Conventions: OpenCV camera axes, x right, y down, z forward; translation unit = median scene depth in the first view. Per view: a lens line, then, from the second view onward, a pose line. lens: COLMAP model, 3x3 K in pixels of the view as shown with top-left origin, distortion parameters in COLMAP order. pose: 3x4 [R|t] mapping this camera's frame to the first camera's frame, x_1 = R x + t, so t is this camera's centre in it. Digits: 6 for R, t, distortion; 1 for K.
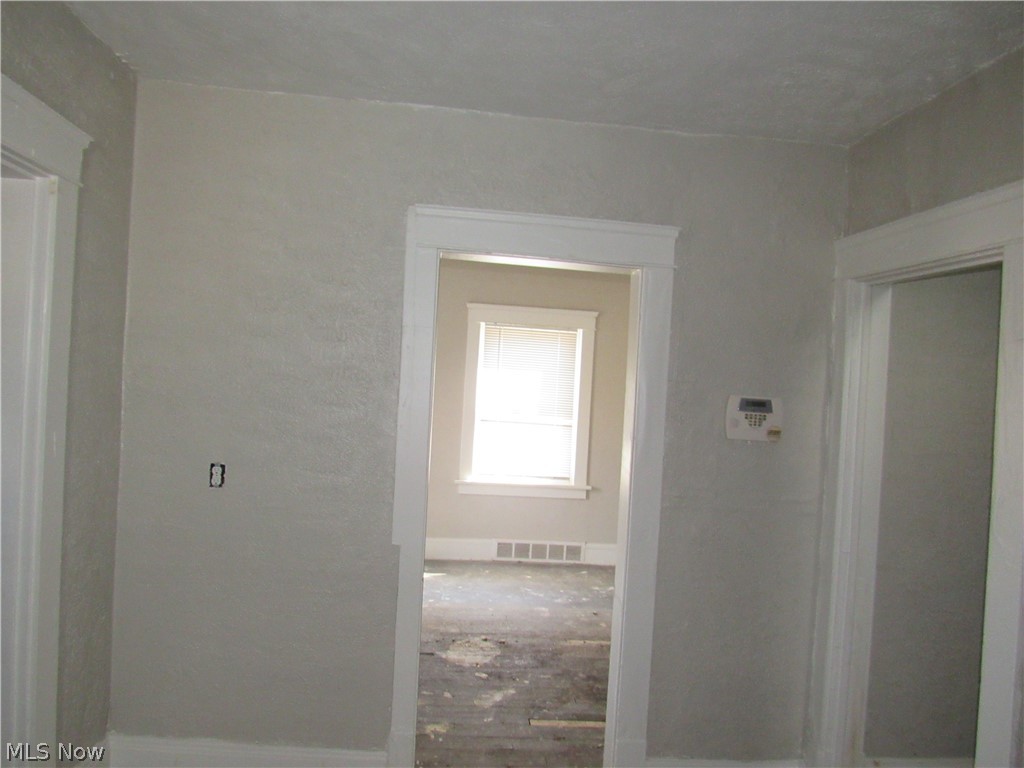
lens RADIAL K [[740.5, 0, 512.0], [0, 740.5, 384.0], [0, 0, 1]] dist [-0.009648, -0.019128]
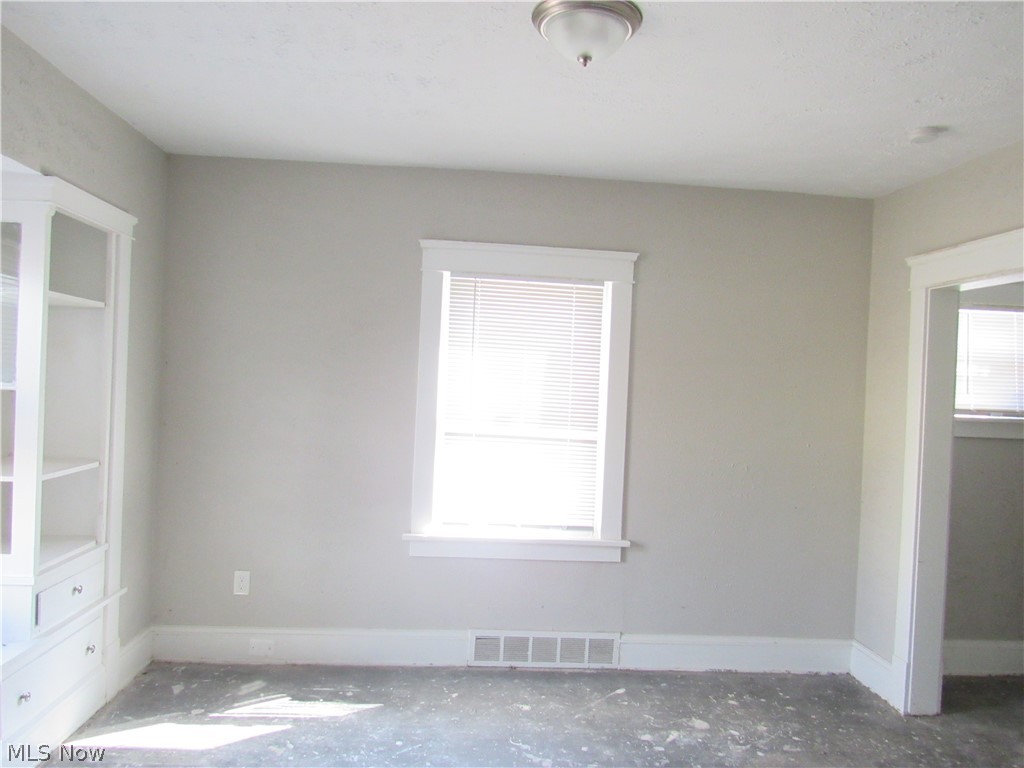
lens RADIAL K [[740.5, 0, 512.0], [0, 740.5, 384.0], [0, 0, 1]] dist [-0.009648, -0.019128]
pose [[0.999882, -0.010124, -0.011542, 0.019504], [0.010150, 0.999946, 0.002195, 0.007489], [0.011519, -0.002312, 0.999931, 0.397679]]
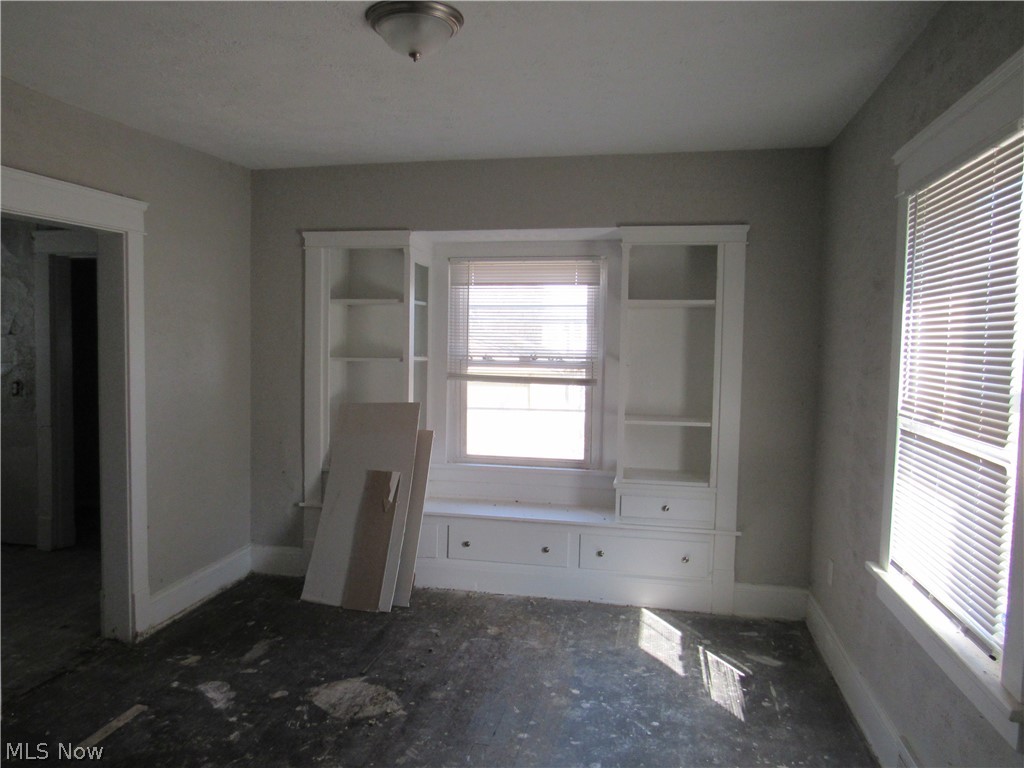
lens RADIAL K [[740.5, 0, 512.0], [0, 740.5, 384.0], [0, 0, 1]] dist [-0.009648, -0.019128]
pose [[-0.291396, -0.015131, -0.956483, 0.409248], [-0.036281, 0.999330, -0.004756, 0.032790], [0.955914, 0.033316, -0.291750, 0.914376]]
